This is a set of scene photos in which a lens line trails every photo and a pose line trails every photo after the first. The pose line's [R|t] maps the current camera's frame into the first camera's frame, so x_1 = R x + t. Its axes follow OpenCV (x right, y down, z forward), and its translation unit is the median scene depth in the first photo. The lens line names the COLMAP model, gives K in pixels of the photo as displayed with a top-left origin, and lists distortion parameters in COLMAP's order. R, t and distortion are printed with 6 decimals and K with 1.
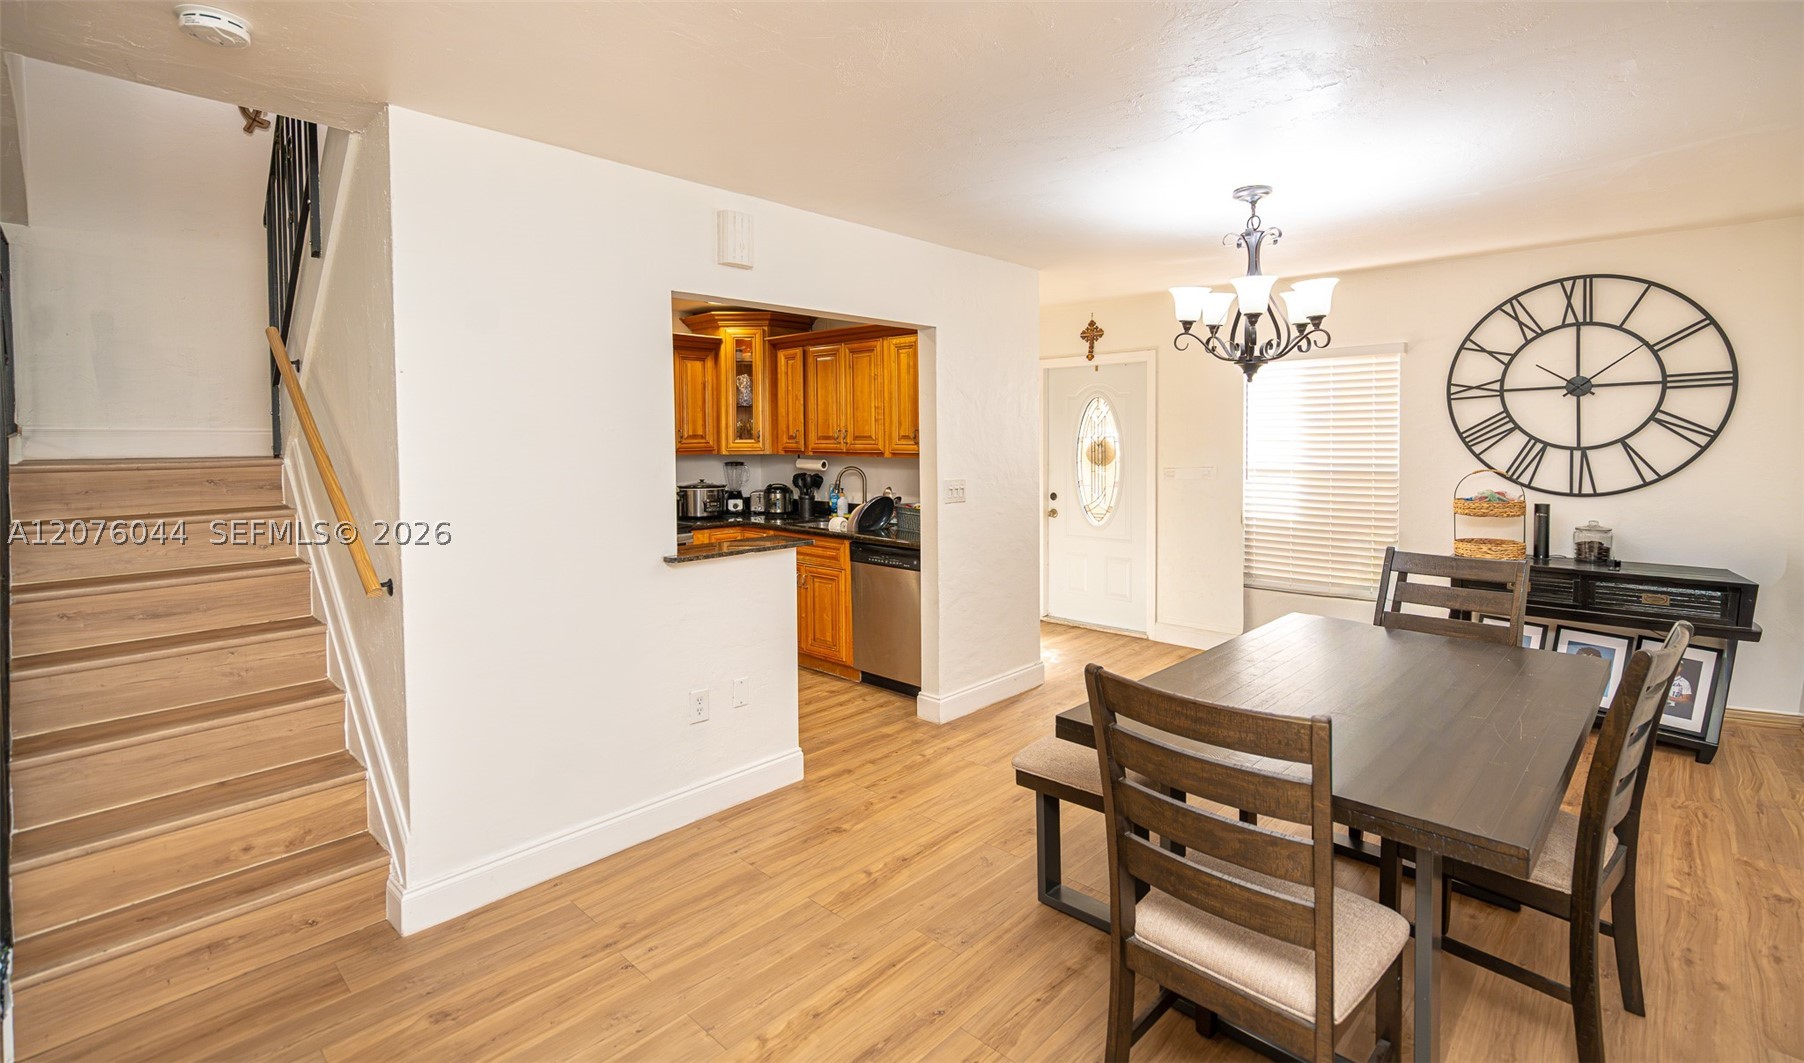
lens RADIAL K [[811.5, 0, 902.6], [0, 811.5, 453.7], [0, 0, 1]] dist [-0.002131, 0.000163]
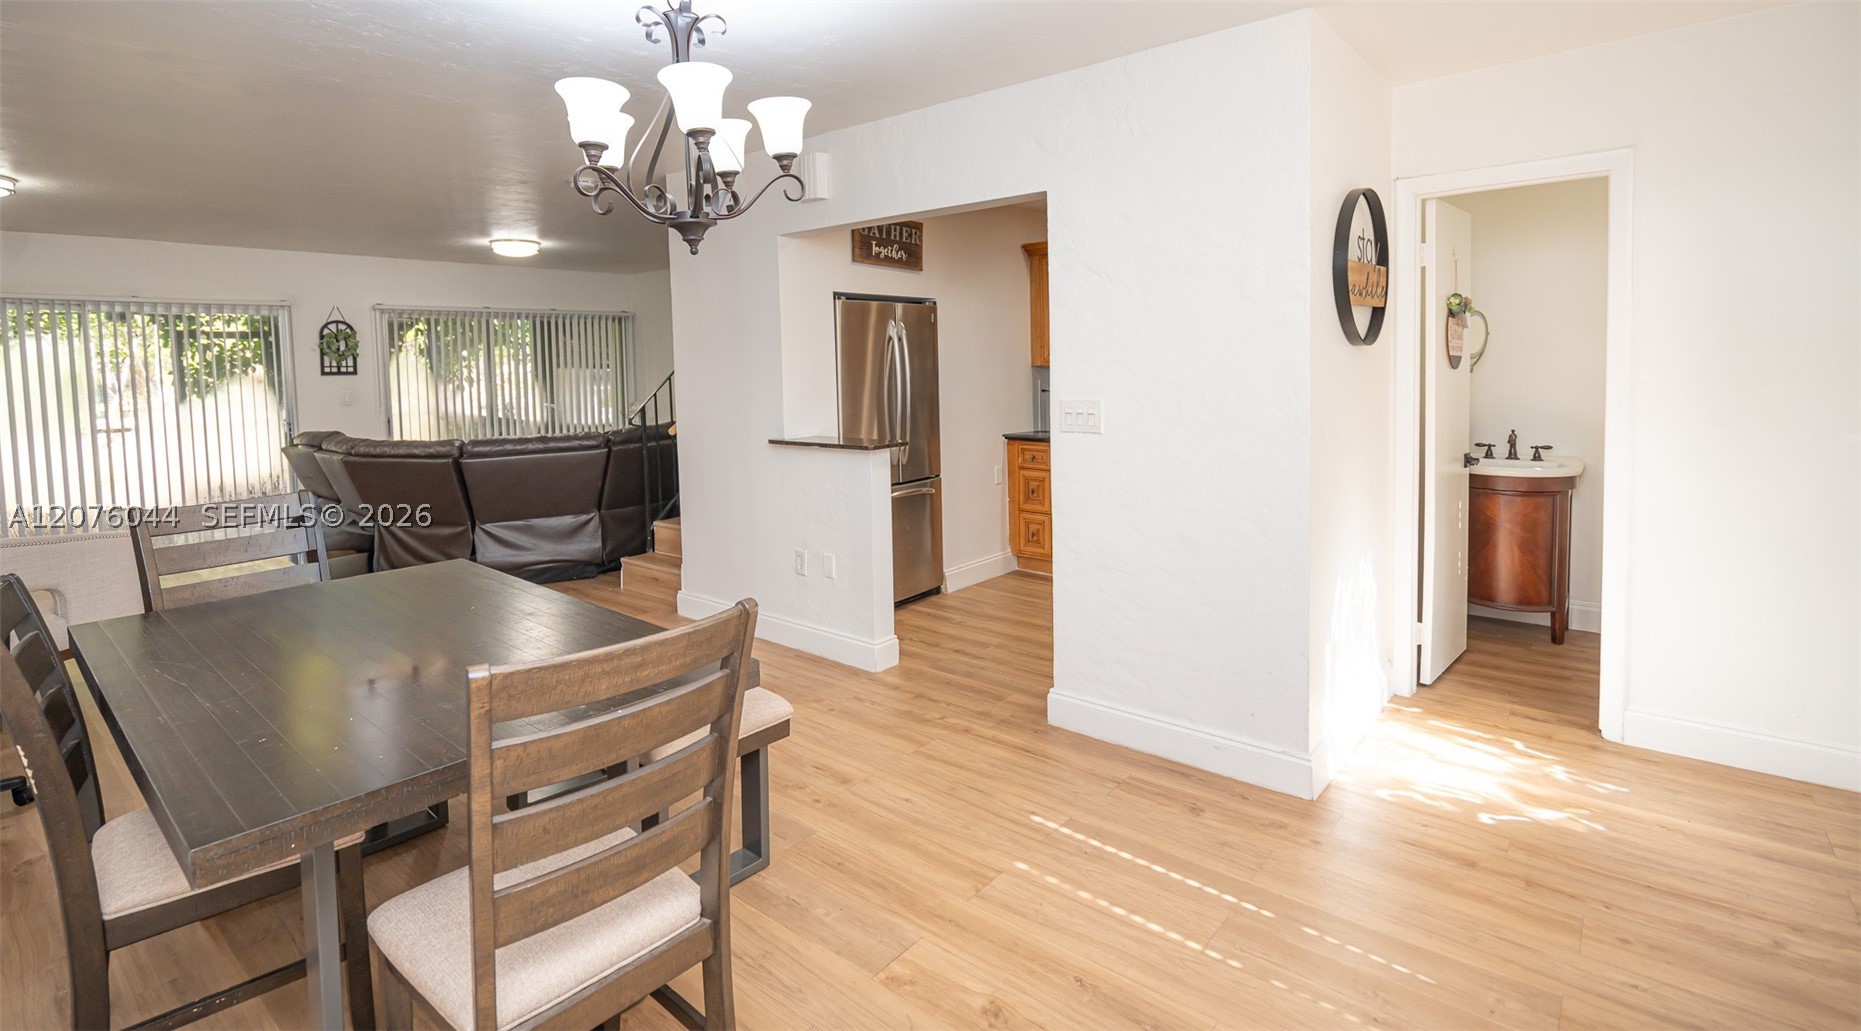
lens RADIAL K [[870.6, 0, 923.9], [0, 870.6, 409.0], [0, 0, 1]] dist [-0.002401, 0.000475]
pose [[0.062805, 0.060497, -0.996191, 0.832383], [0.000556, 0.998159, 0.060651, -0.005739], [0.998026, -0.004363, 0.062656, 0.844273]]
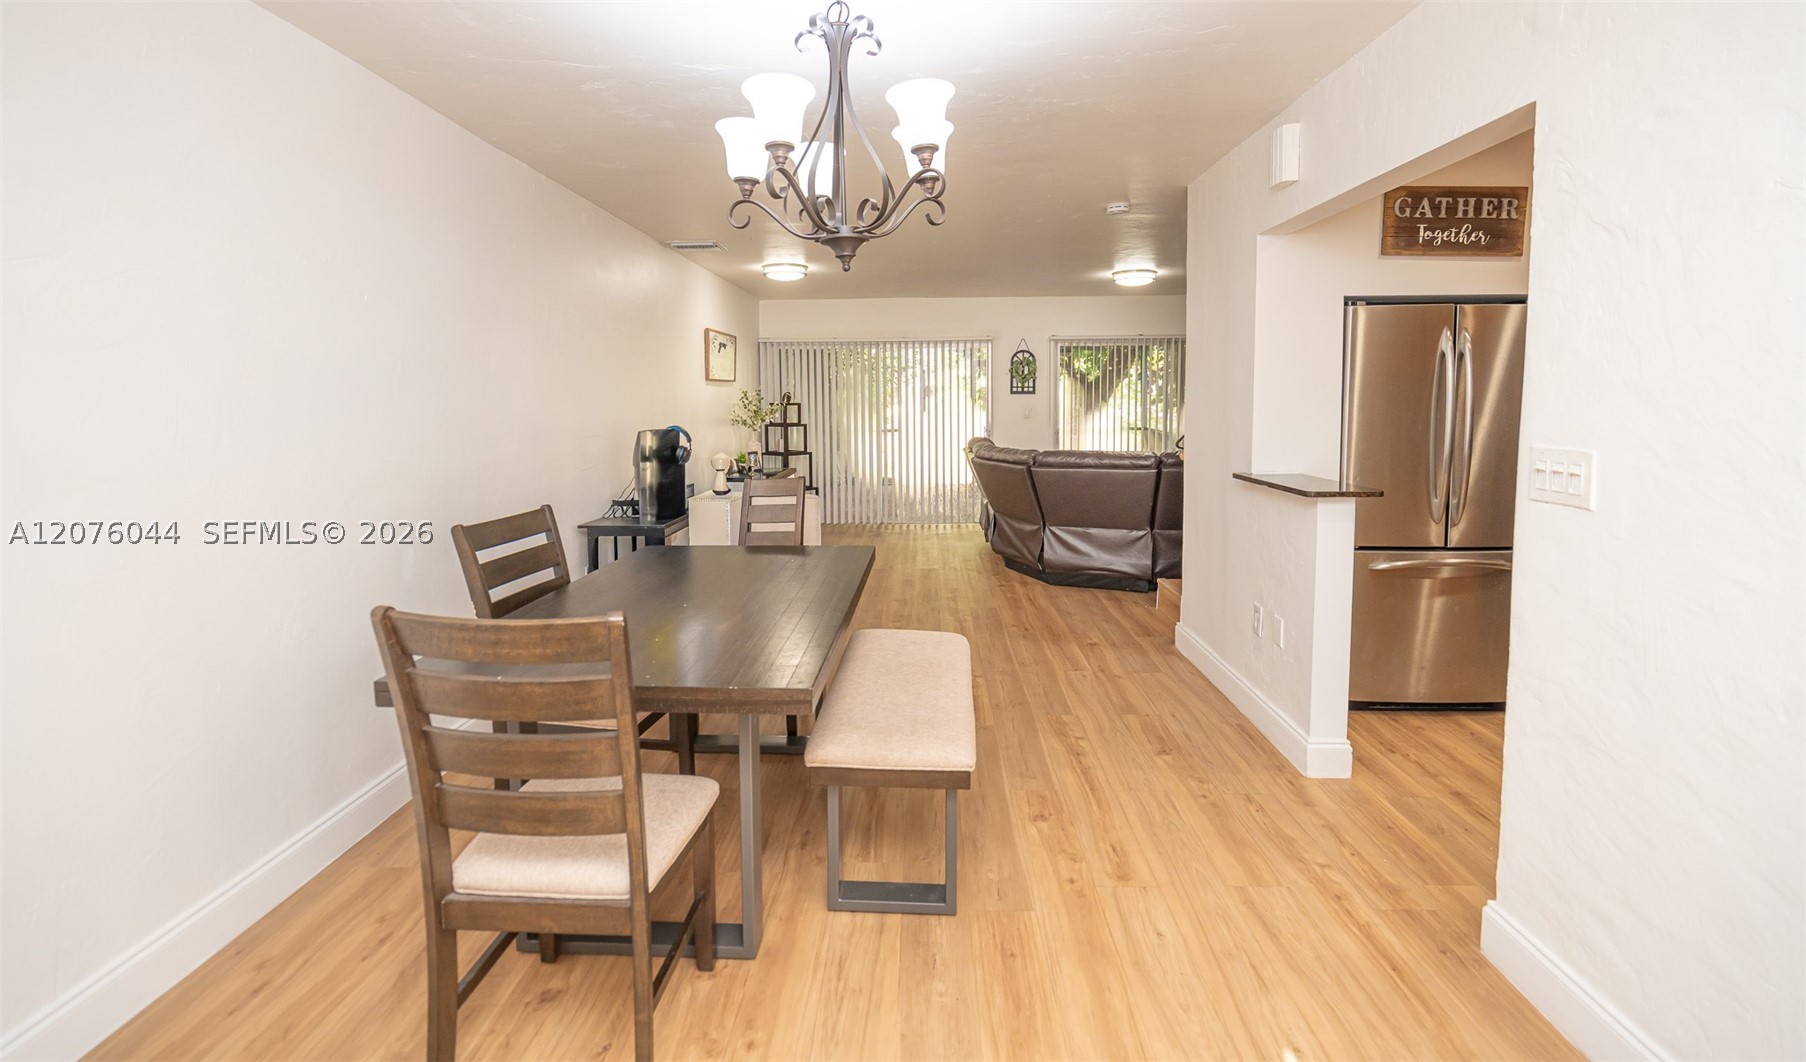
lens RADIAL K [[812.4, 0, 901.3], [0, 812.4, 460.3], [0, 0, 1]] dist [-0.002131, 0.000163]
pose [[-0.745154, 0.064065, -0.663809, 0.608366], [-0.001837, 0.995174, 0.098108, -0.001960], [0.666890, 0.074325, -0.741440, 1.117000]]
